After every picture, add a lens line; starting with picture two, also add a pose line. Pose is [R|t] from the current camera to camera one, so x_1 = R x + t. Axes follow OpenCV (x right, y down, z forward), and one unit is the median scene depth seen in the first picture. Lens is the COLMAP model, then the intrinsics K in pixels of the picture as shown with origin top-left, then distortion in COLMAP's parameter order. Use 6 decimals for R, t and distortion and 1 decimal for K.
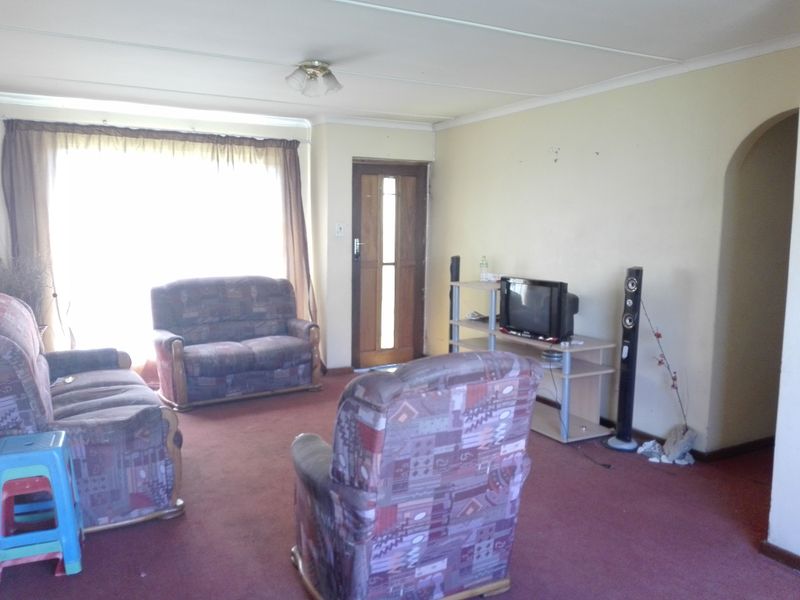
lens RADIAL K [[634.6, 0, 400.0], [0, 634.6, 300.0], [0, 0, 1]] dist [0.097284, -0.193464]
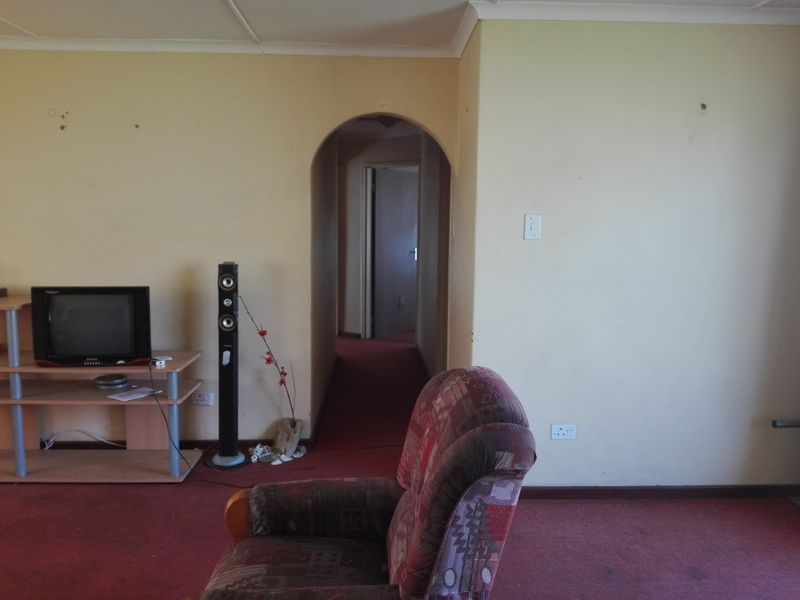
lens RADIAL K [[654.9, 0, 400.0], [0, 654.9, 300.0], [0, 0, 1]] dist [0.013509, 0.002789]
pose [[0.441966, -0.110709, 0.890174, -0.353676], [0.096263, 0.992478, 0.075639, -0.045498], [-0.891852, 0.052261, 0.449299, 0.377487]]
